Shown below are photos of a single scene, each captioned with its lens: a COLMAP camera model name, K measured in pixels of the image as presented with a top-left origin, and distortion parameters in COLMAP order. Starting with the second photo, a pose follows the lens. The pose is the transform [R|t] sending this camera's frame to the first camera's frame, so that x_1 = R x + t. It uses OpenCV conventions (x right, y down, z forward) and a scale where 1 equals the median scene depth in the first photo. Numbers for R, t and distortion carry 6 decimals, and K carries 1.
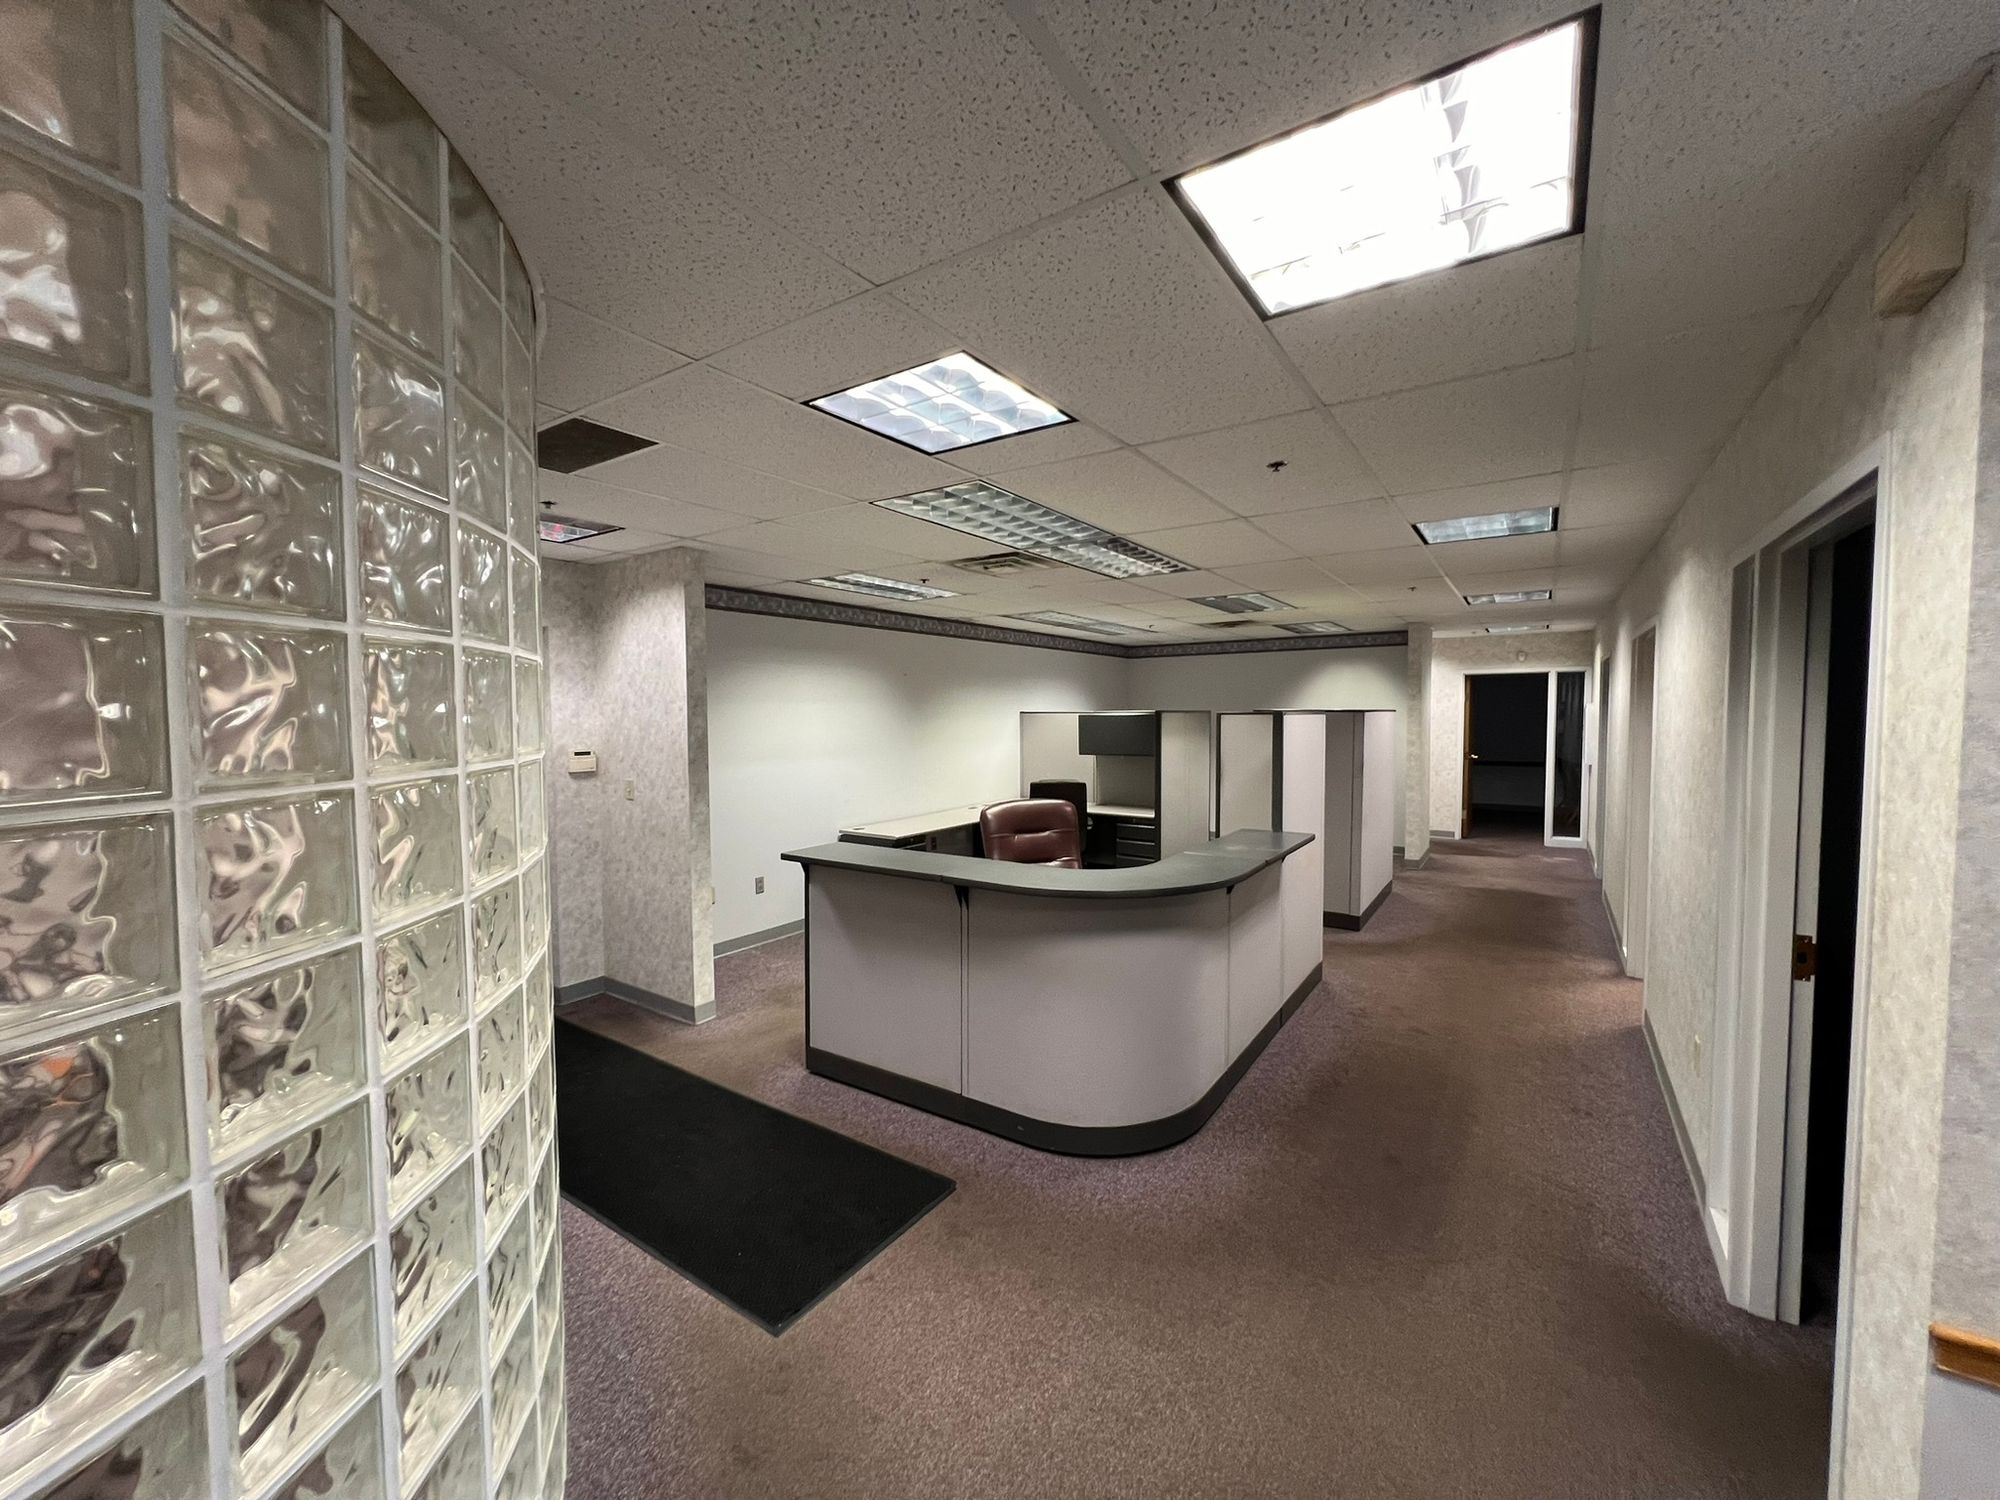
lens RADIAL K [[790.9, 0, 1008.0], [0, 790.9, 749.5], [0, 0, 1]] dist [0.001640, 0.000148]
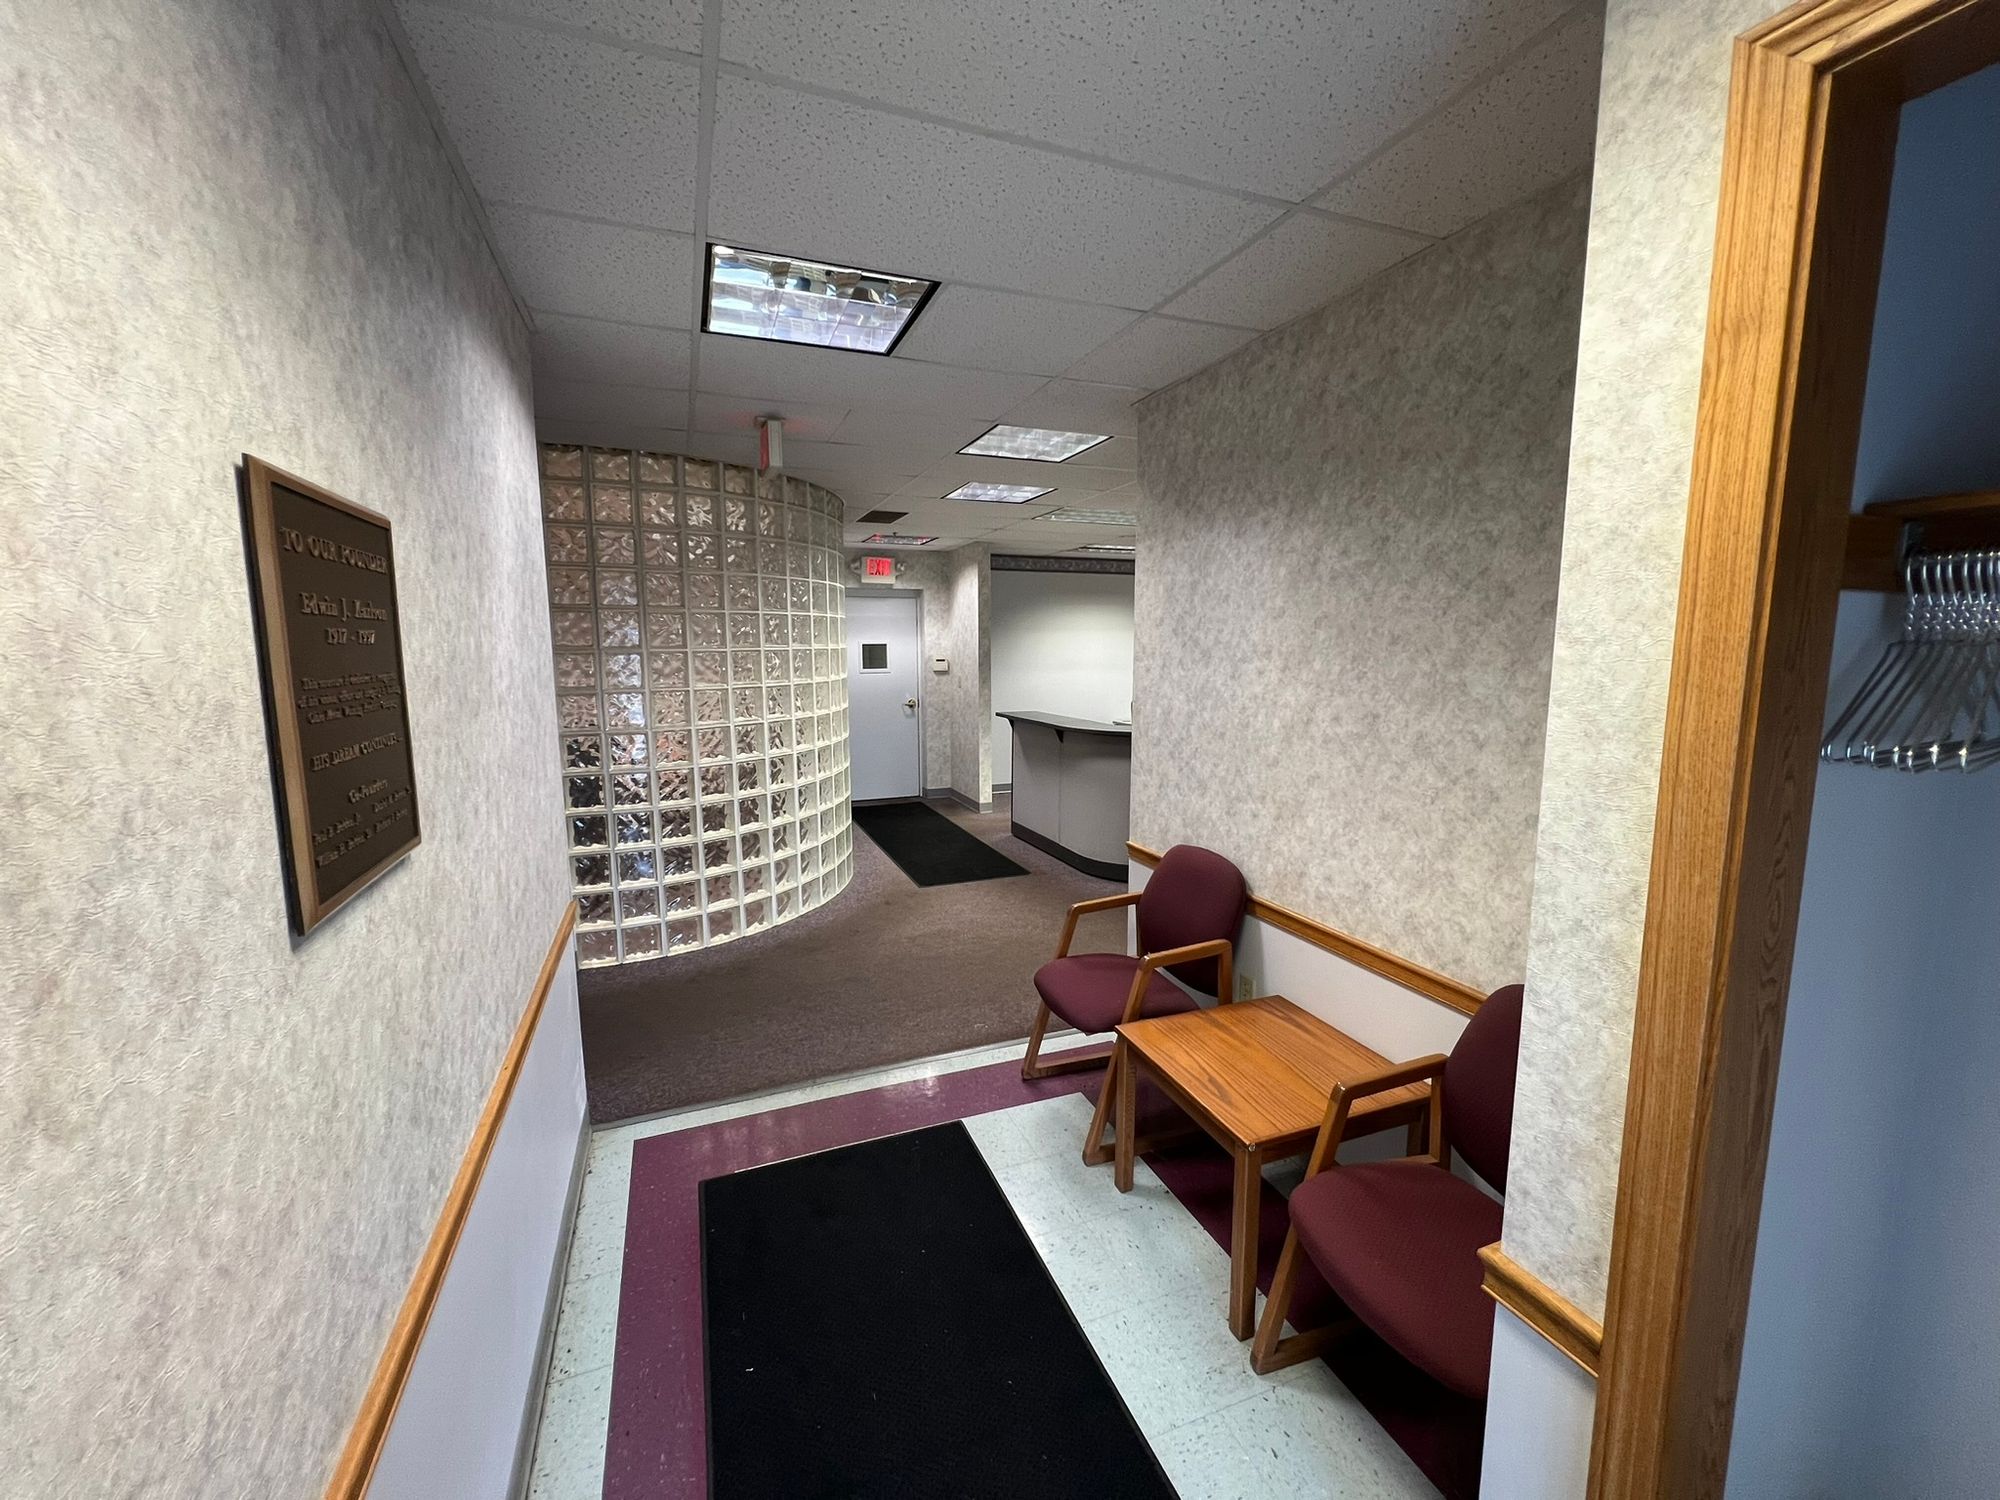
lens RADIAL K [[804.5, 0, 998.0], [0, 804.5, 748.9], [0, 0, 1]] dist [-0.000143, -0.000003]
pose [[0.819674, 0.071823, -0.568310, 0.662377], [-0.023606, 0.995501, 0.091764, 0.037313], [0.572344, -0.061801, 0.817682, -0.450422]]
